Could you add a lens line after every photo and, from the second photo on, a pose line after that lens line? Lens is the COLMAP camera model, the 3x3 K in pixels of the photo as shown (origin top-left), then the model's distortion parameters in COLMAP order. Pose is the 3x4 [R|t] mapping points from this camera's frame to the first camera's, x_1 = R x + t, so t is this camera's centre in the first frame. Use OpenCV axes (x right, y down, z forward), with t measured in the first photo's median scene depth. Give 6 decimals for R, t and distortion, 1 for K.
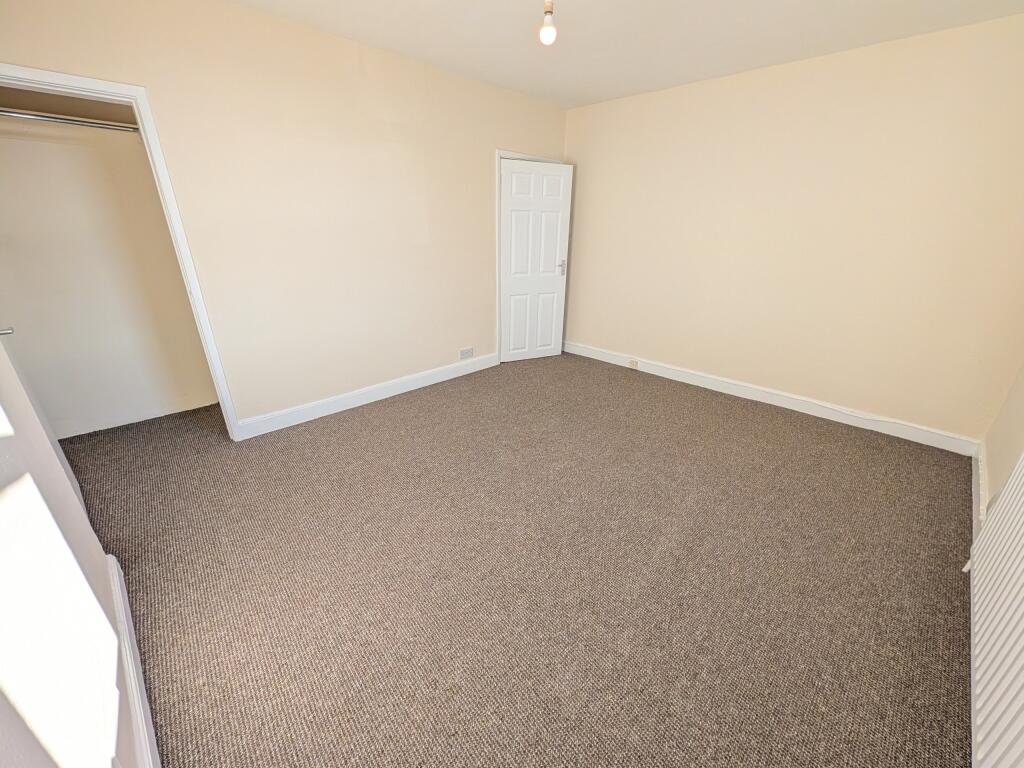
lens RADIAL K [[391.2, 0, 512.0], [0, 391.2, 384.0], [0, 0, 1]] dist [0.002368, 0.000151]
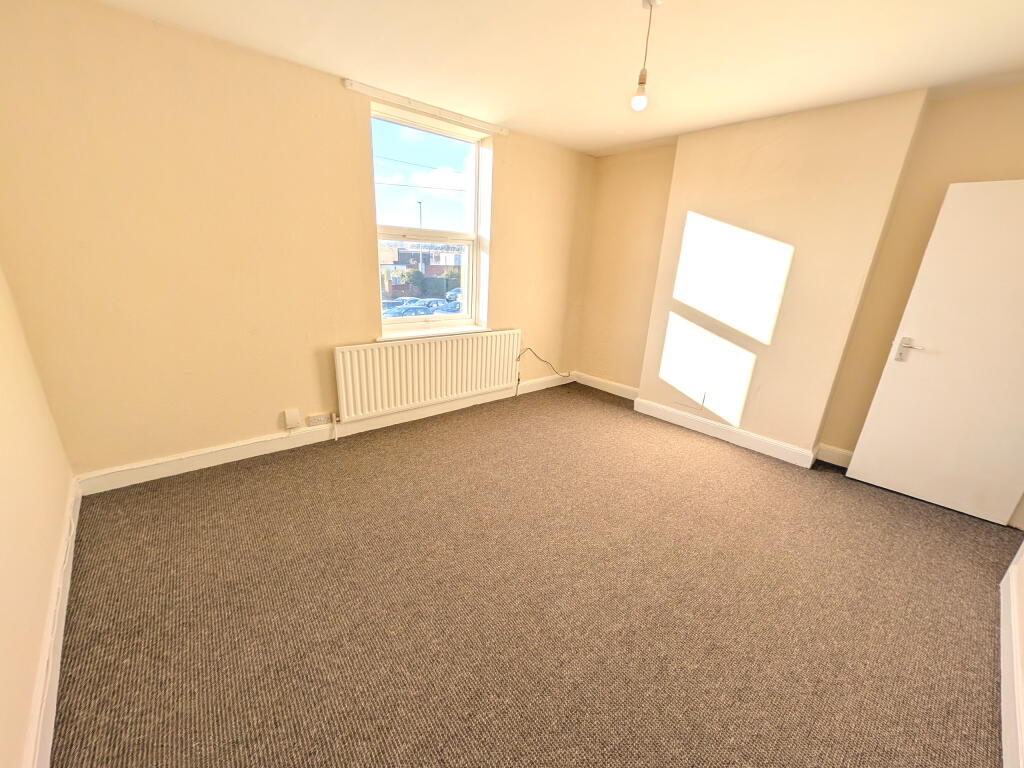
lens RADIAL K [[391.2, 0, 512.0], [0, 391.2, 384.0], [0, 0, 1]] dist [0.002368, 0.000151]
pose [[-0.996300, -0.075589, 0.040891, 0.178338], [-0.031279, 0.762107, 0.646695, -0.513497], [-0.080047, 0.643024, -0.761652, 1.232720]]
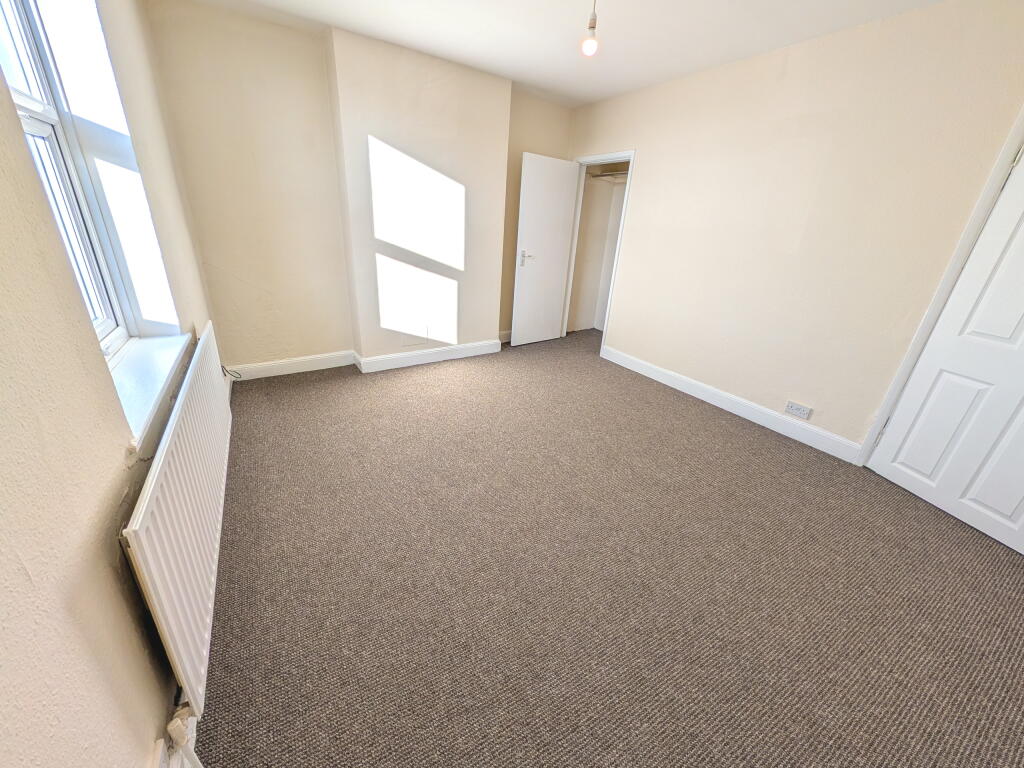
lens RADIAL K [[391.2, 0, 512.0], [0, 391.2, 384.0], [0, 0, 1]] dist [0.002368, 0.000151]
pose [[-0.198078, 0.356194, -0.913176, 0.803786], [-0.424933, 0.808331, 0.407471, -0.238234], [0.883288, 0.468750, -0.008754, 0.660927]]
